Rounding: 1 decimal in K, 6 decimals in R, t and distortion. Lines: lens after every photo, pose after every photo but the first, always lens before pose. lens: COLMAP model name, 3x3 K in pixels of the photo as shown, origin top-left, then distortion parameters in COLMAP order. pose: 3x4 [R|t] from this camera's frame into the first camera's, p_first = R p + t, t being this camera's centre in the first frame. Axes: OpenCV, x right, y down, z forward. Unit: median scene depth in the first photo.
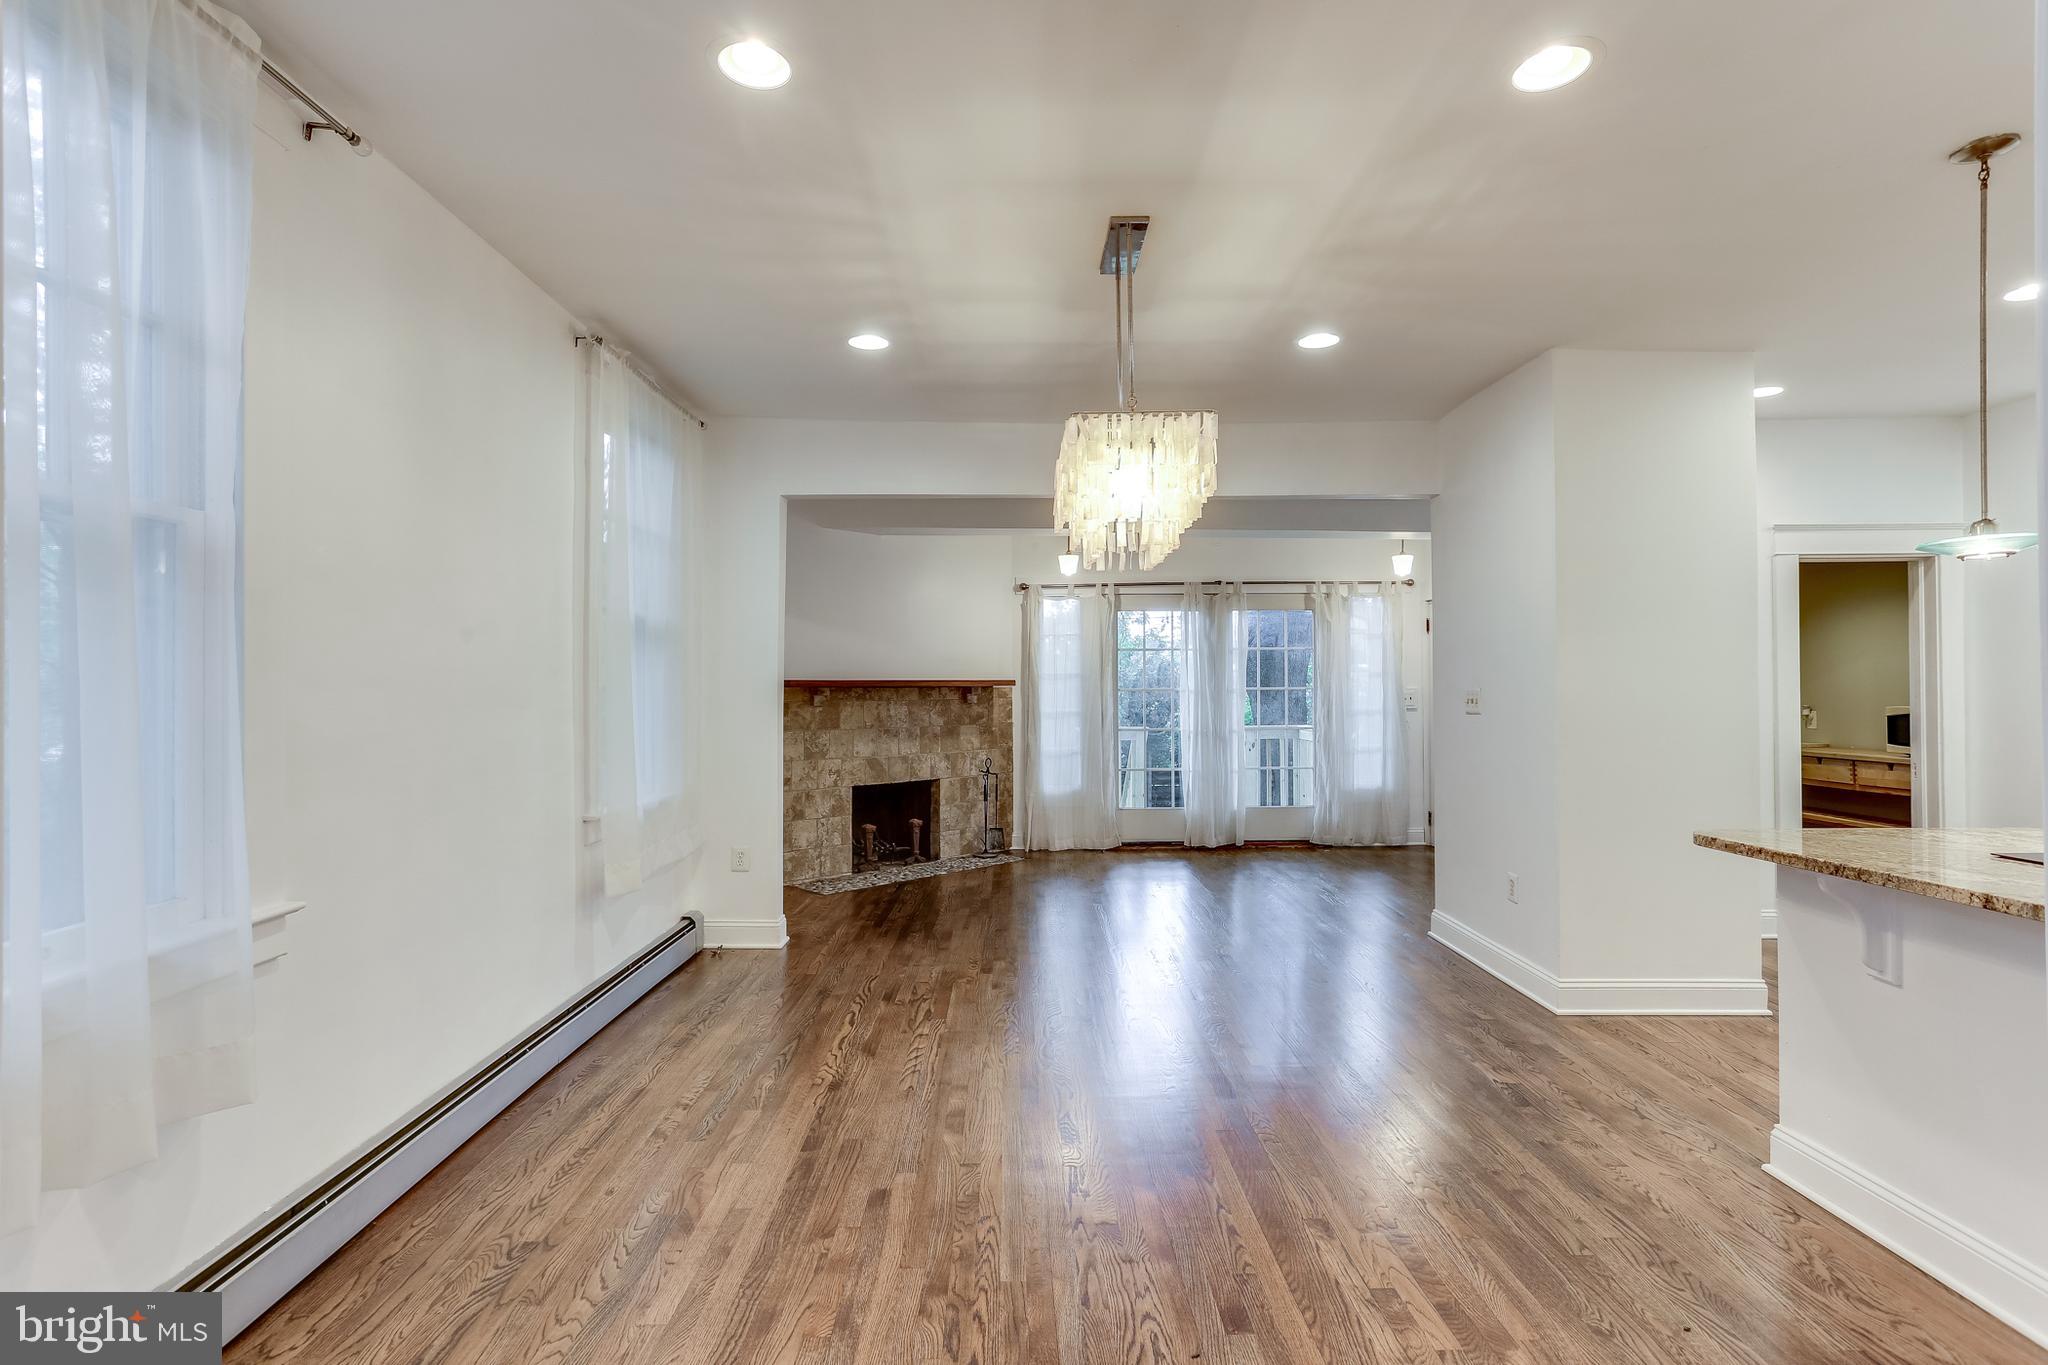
lens RADIAL K [[995.7, 0, 1015.5], [0, 995.7, 681.0], [0, 0, 1]] dist [-0.040036, 0.024629]
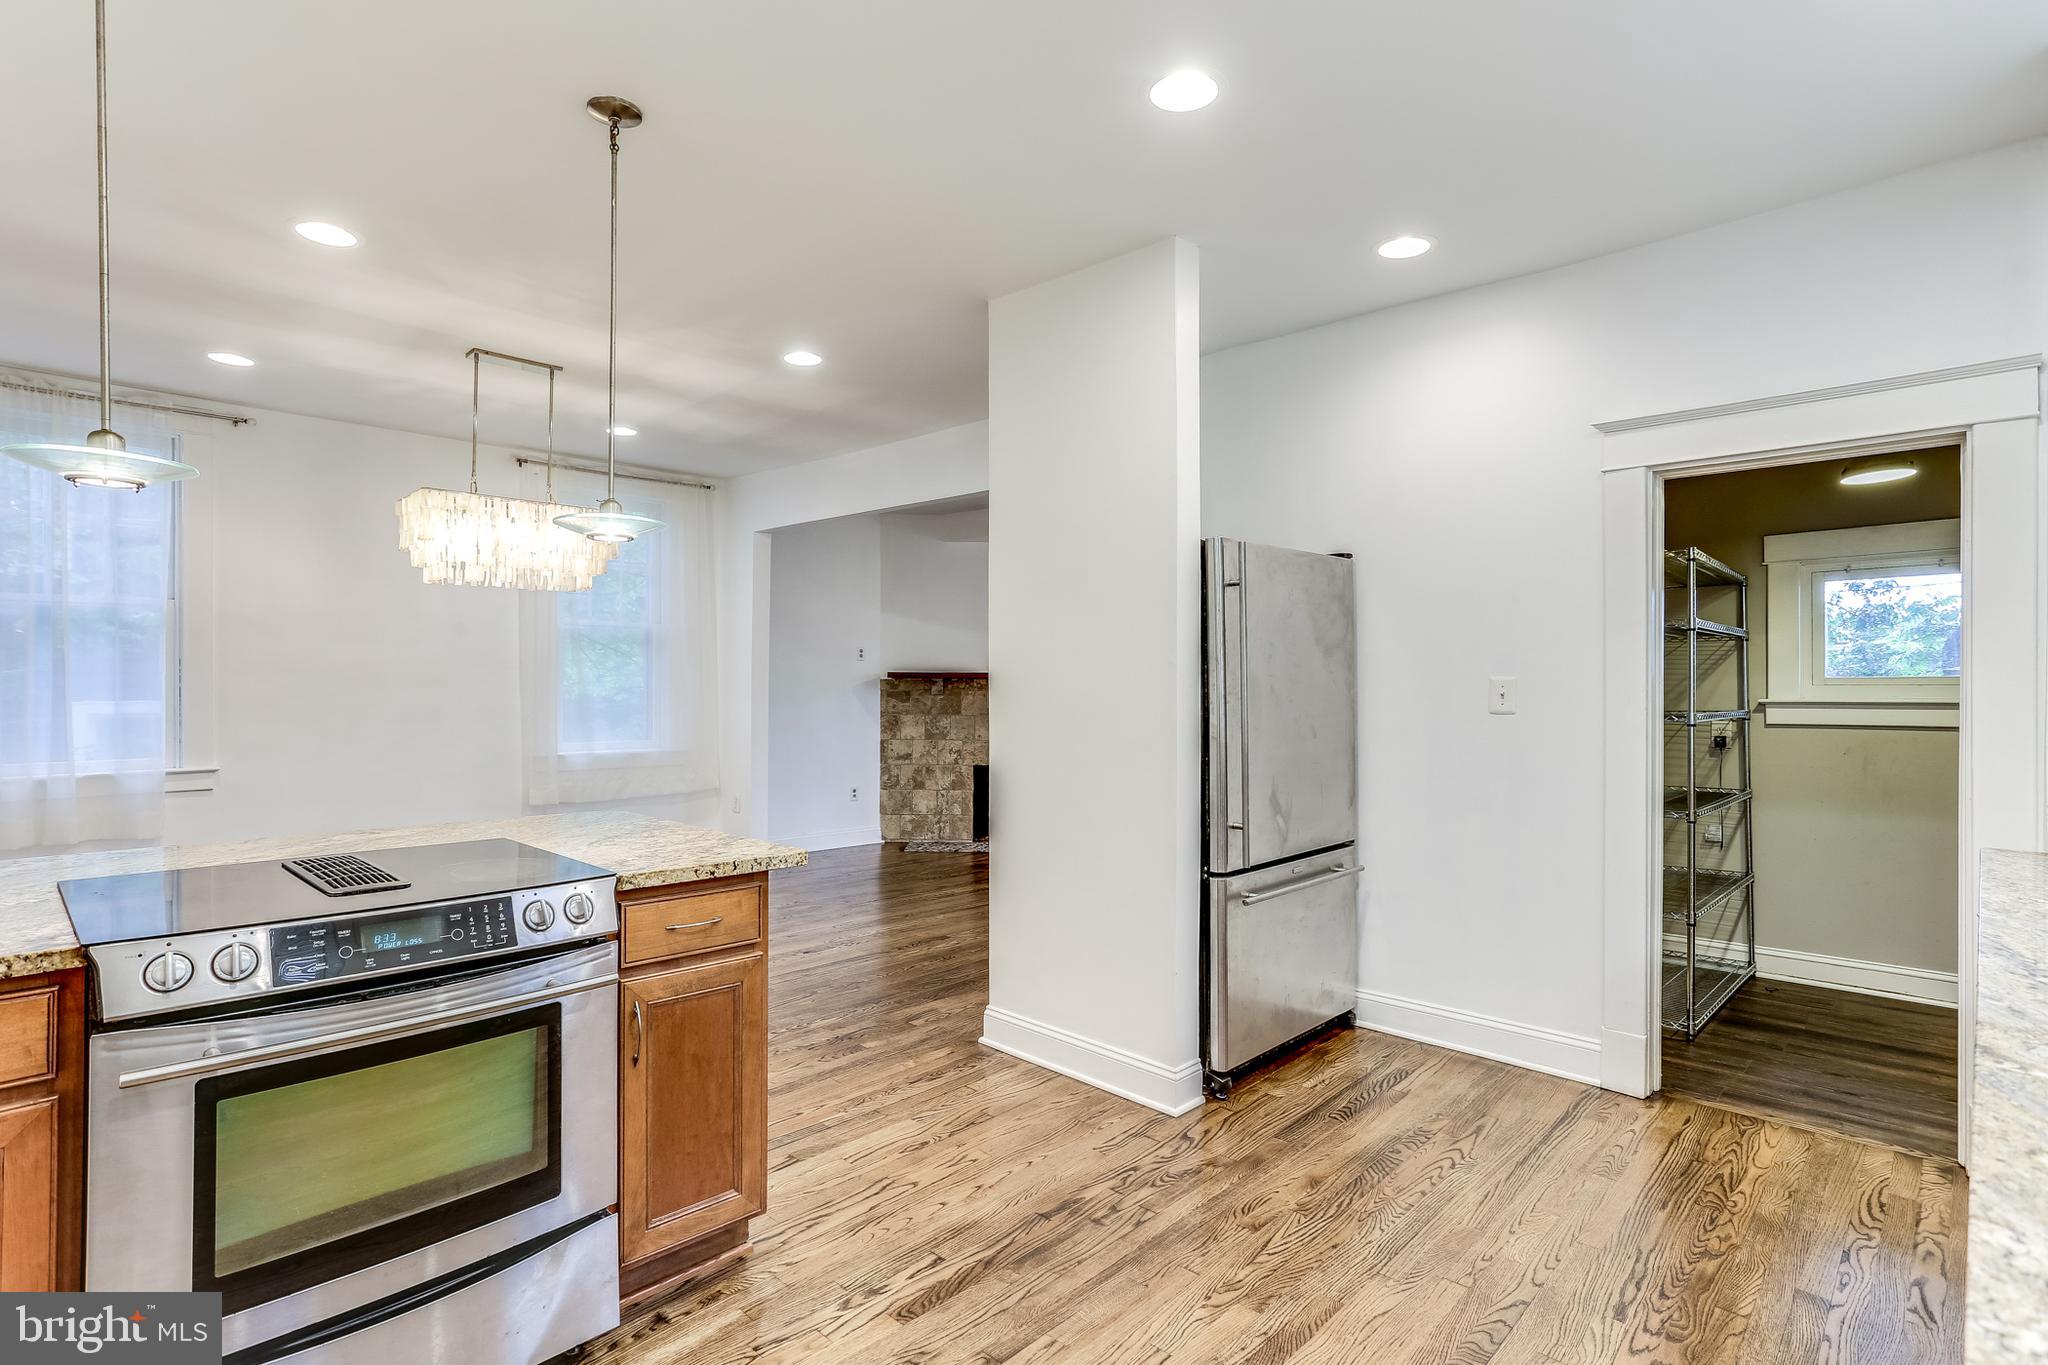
lens RADIAL K [[995.7, 0, 1026.6], [0, 995.7, 684.1], [0, 0, 1]] dist [-0.040036, 0.024629]
pose [[0.718631, 0.008724, -0.695337, 0.620891], [-0.004071, 0.999957, 0.008340, 0.001581], [0.695380, -0.003163, 0.718635, 0.192259]]
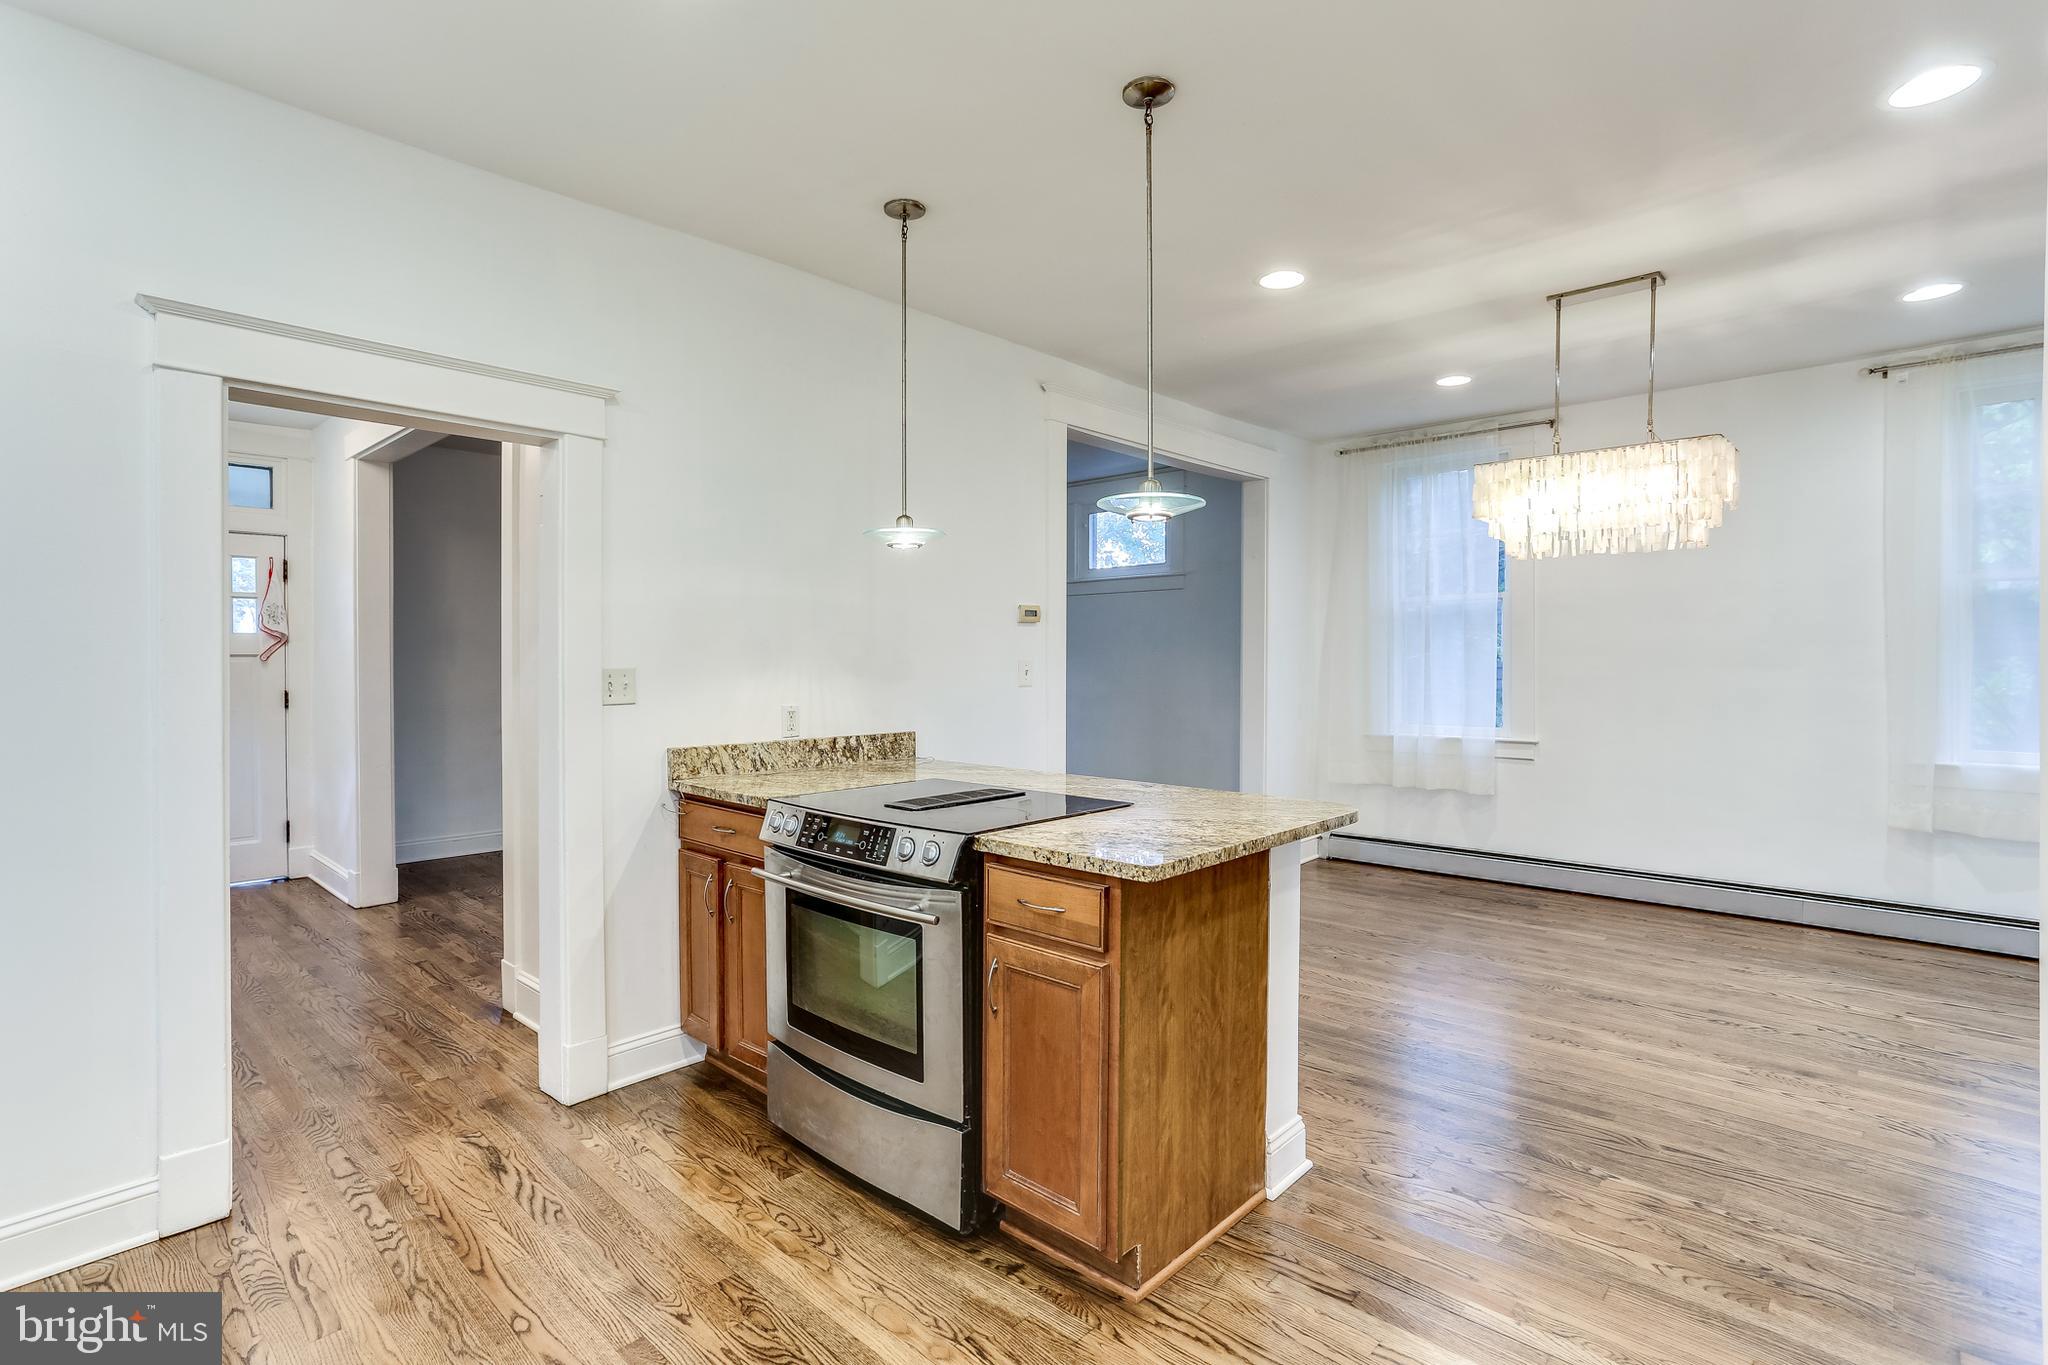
lens RADIAL K [[995.7, 0, 1027.2], [0, 995.7, 669.7], [0, 0, 1]] dist [-0.040036, 0.024629]
pose [[-0.684581, 0.011984, -0.728838, 0.566945], [0.008446, 0.999928, 0.008509, 0.003278], [0.728887, -0.000331, -0.684633, 0.502582]]
